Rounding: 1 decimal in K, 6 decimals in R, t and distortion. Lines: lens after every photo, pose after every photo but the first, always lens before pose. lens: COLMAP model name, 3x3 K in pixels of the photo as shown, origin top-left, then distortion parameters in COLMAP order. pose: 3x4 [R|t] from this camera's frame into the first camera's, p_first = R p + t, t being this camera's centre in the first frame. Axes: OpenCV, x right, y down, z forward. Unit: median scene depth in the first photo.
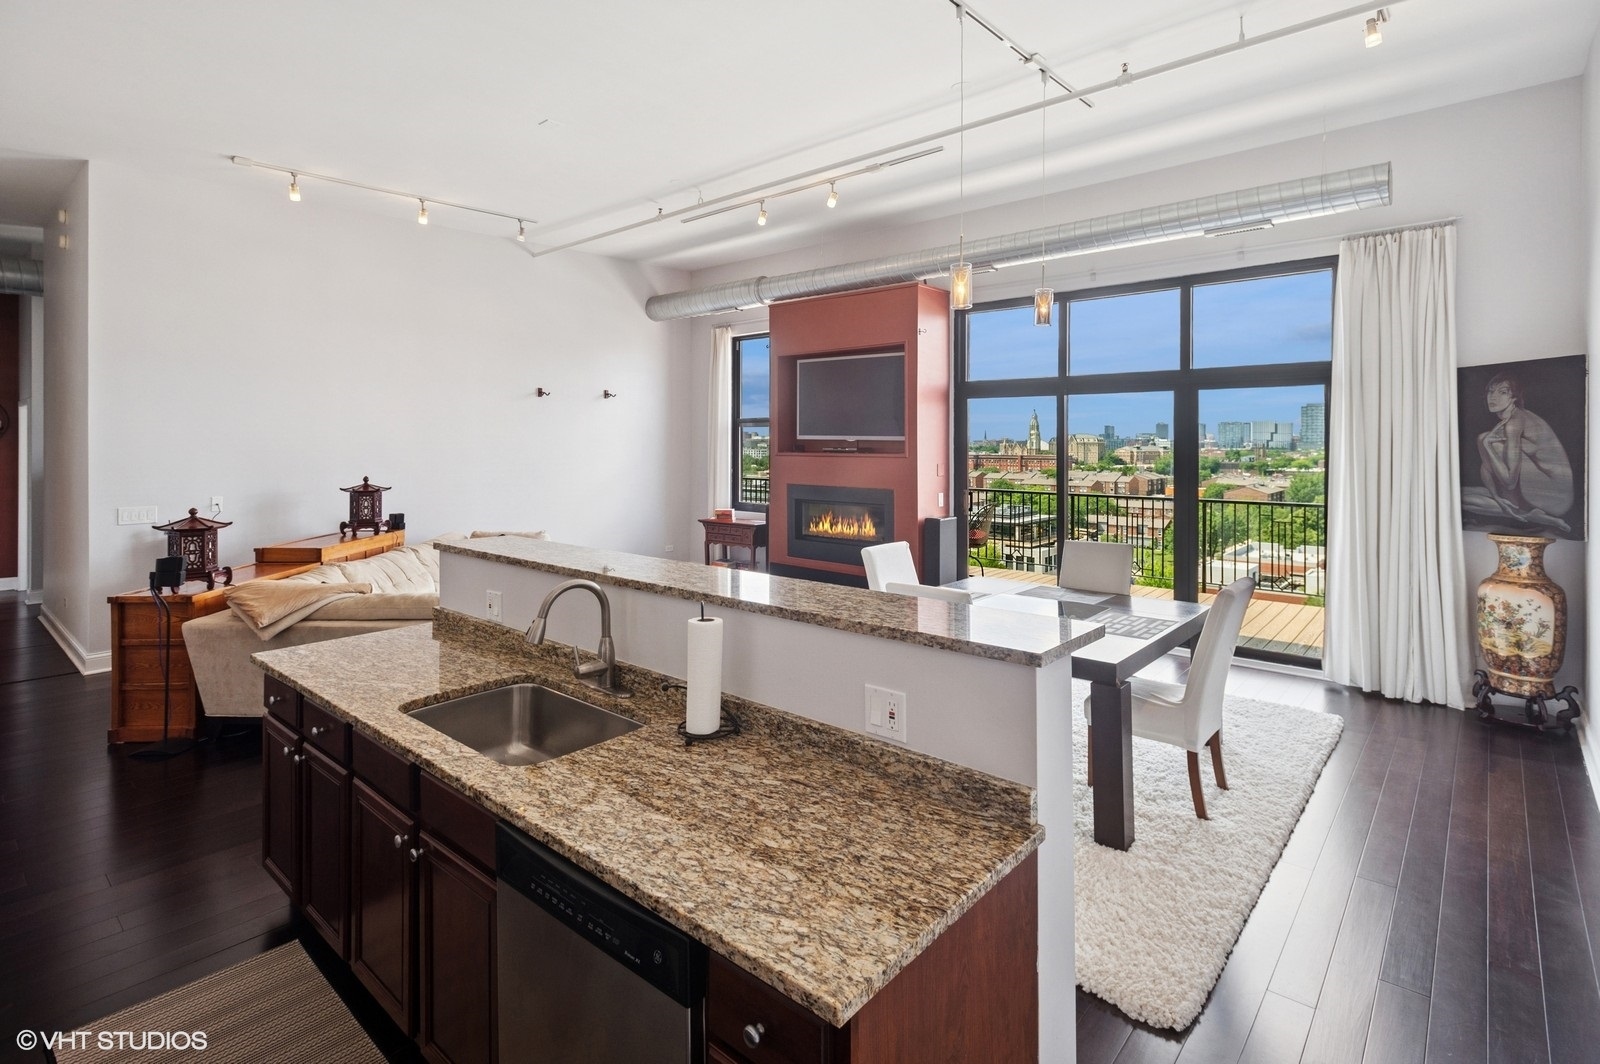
lens RADIAL K [[775.2, 0, 807.3], [0, 775.2, 438.5], [0, 0, 1]] dist [0.012698, -0.001018]
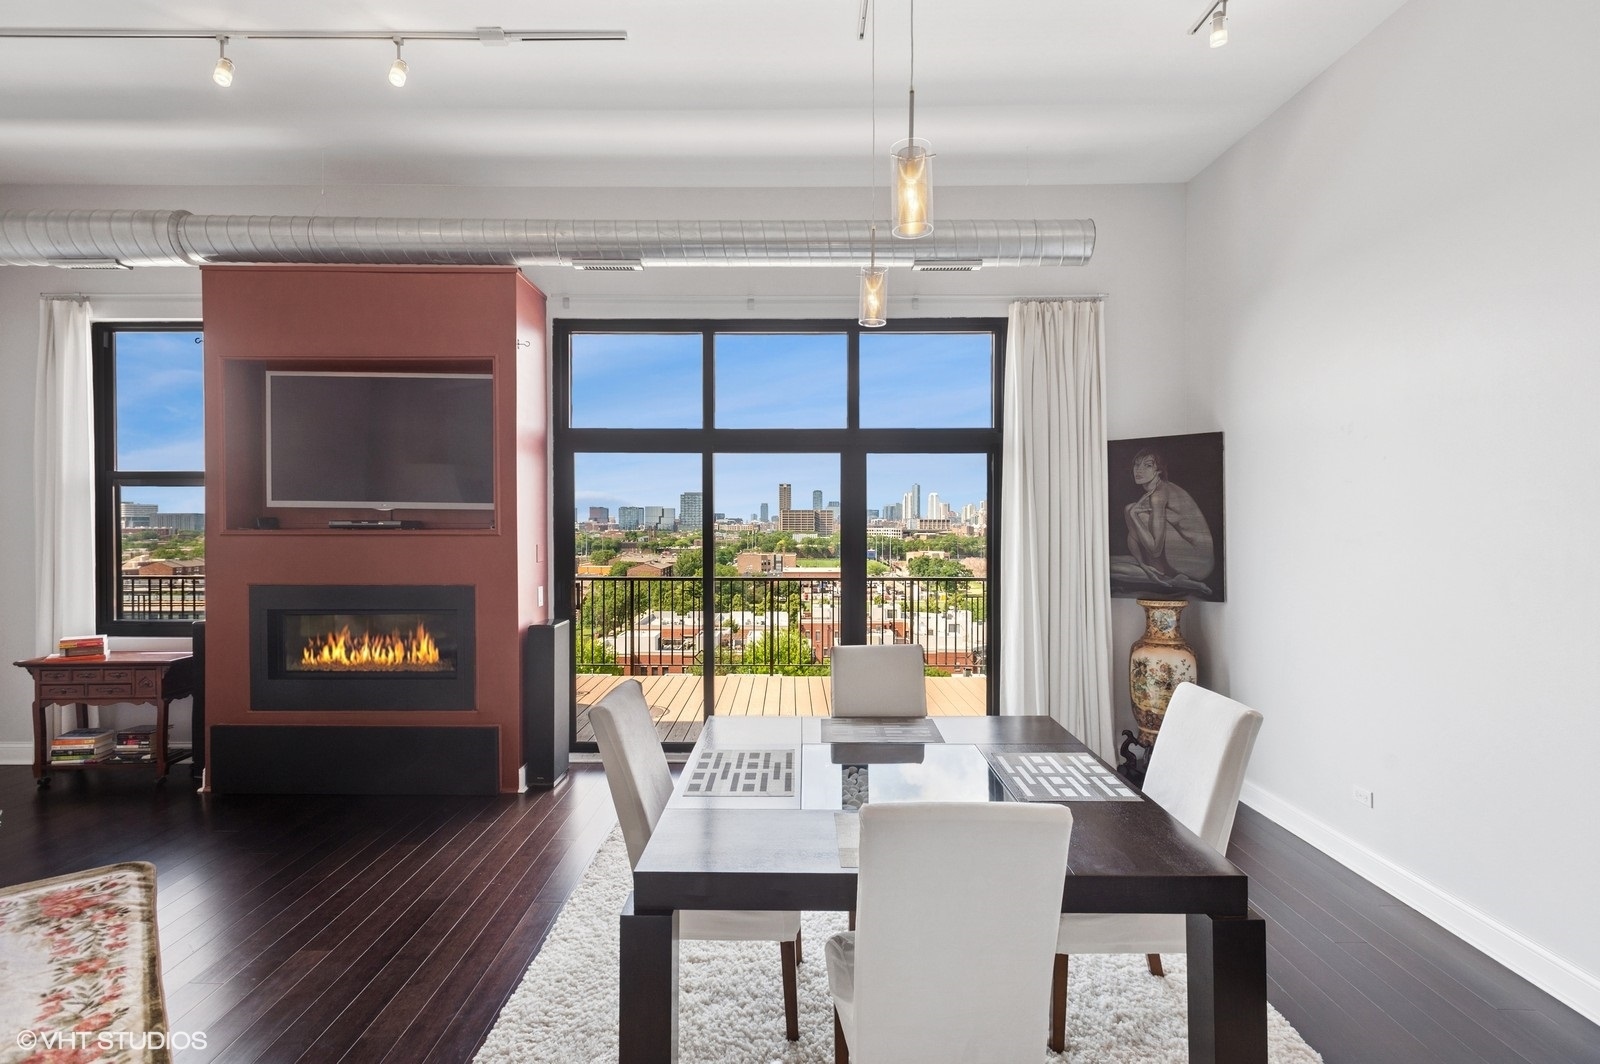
lens RADIAL K [[761.5, 0, 790.2], [0, 761.5, 529.0], [0, 0, 1]] dist [0.005204, -0.000182]
pose [[0.759663, -0.003552, 0.650308, -0.156416], [-0.002863, 0.999957, 0.008807, 0.020118], [-0.650311, -0.008553, 0.759620, 0.556148]]
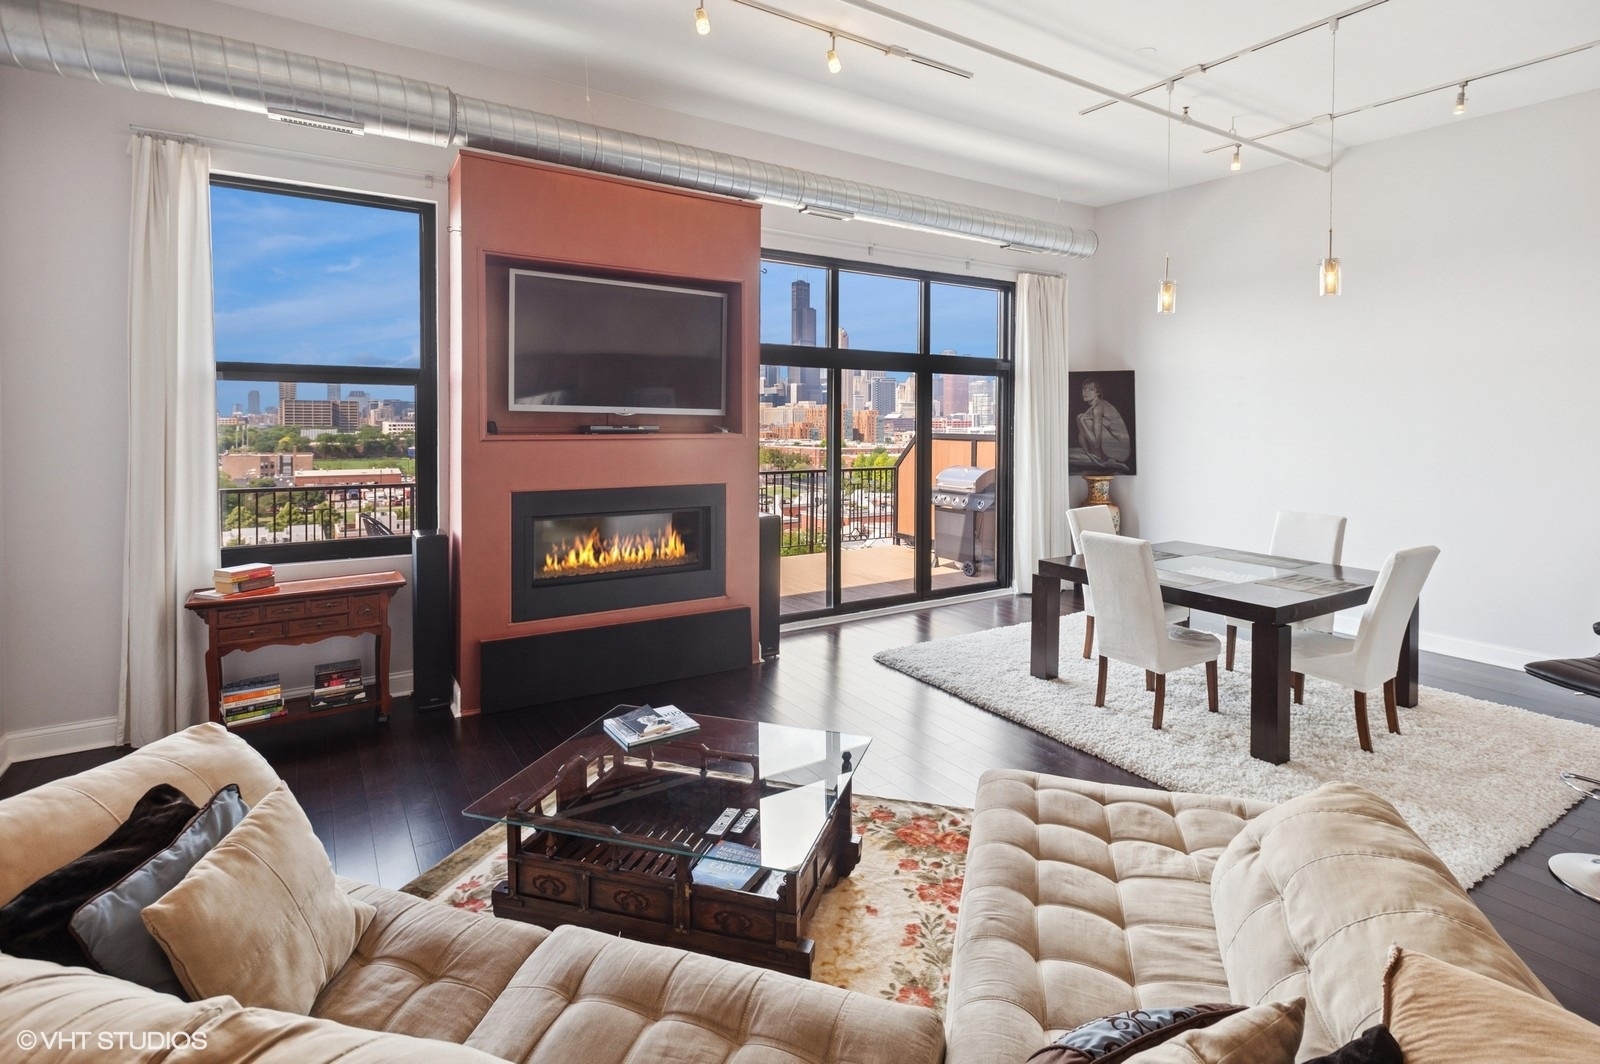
lens RADIAL K [[783.3, 0, 823.3], [0, 783.3, 430.5], [0, 0, 1]] dist [0.016446, -0.010636]
pose [[0.279726, -0.011817, 0.960007, -0.886472], [-0.008819, 0.999850, 0.014877, 0.008390], [-0.960039, -0.012628, 0.279580, 1.128902]]
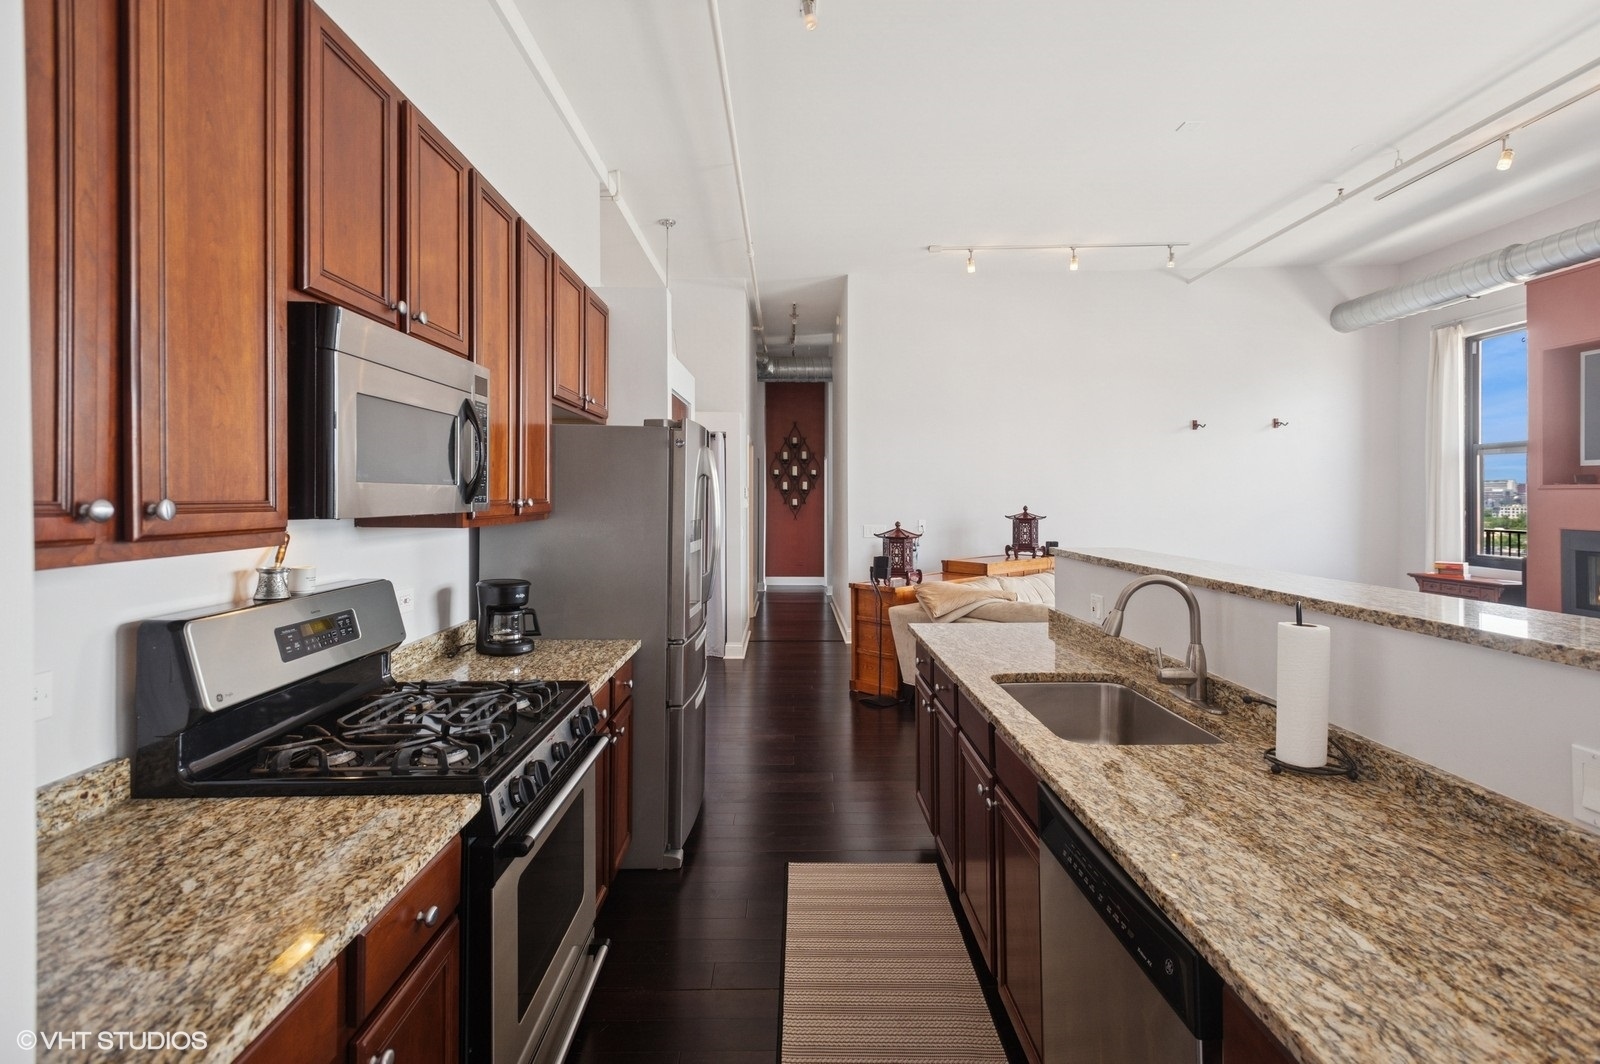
lens RADIAL K [[761.0, 0, 808.3], [0, 761.0, 494.1], [0, 0, 1]] dist [0.001499, -0.000429]
pose [[0.672084, -0.001926, -0.740472, 0.048132], [0.002123, 0.999998, -0.000674, 0.045215], [0.740472, -0.001119, 0.672087, 0.045724]]
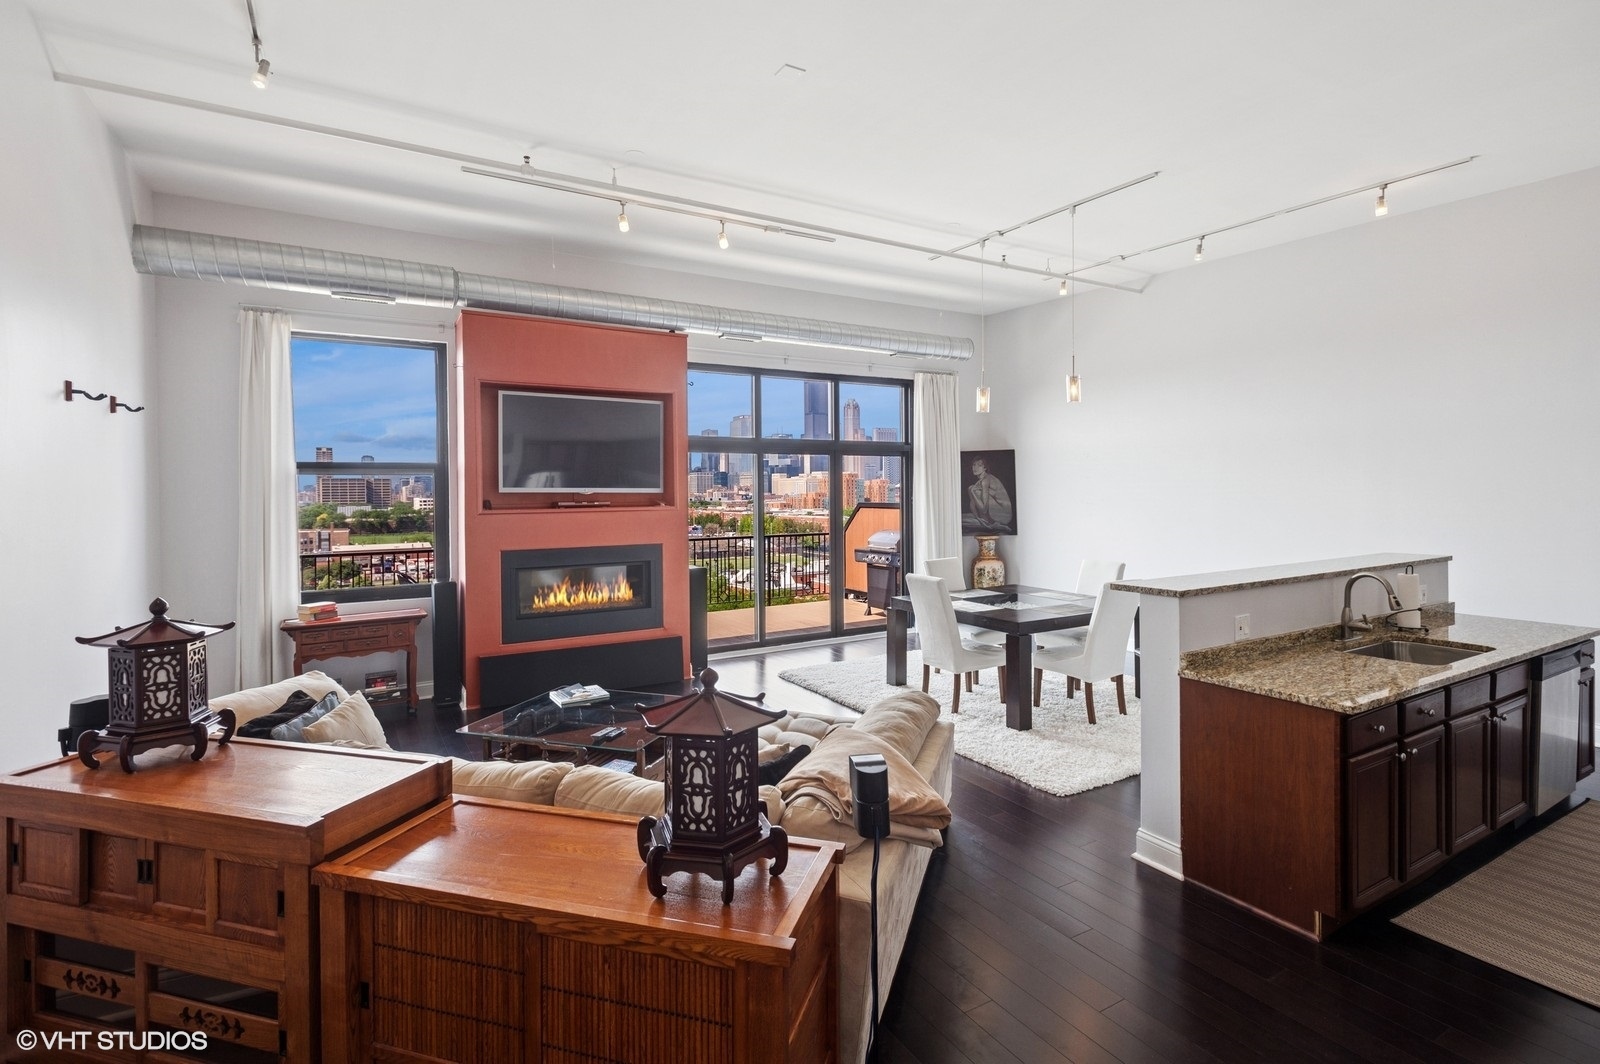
lens RADIAL K [[761.0, 0, 808.3], [0, 761.0, 494.1], [0, 0, 1]] dist [0.001499, -0.000429]
pose [[0.310600, -0.008299, 0.950504, -1.152231], [0.006541, 0.999957, 0.006594, -0.001034], [-0.950518, 0.004169, 0.310641, 0.850181]]
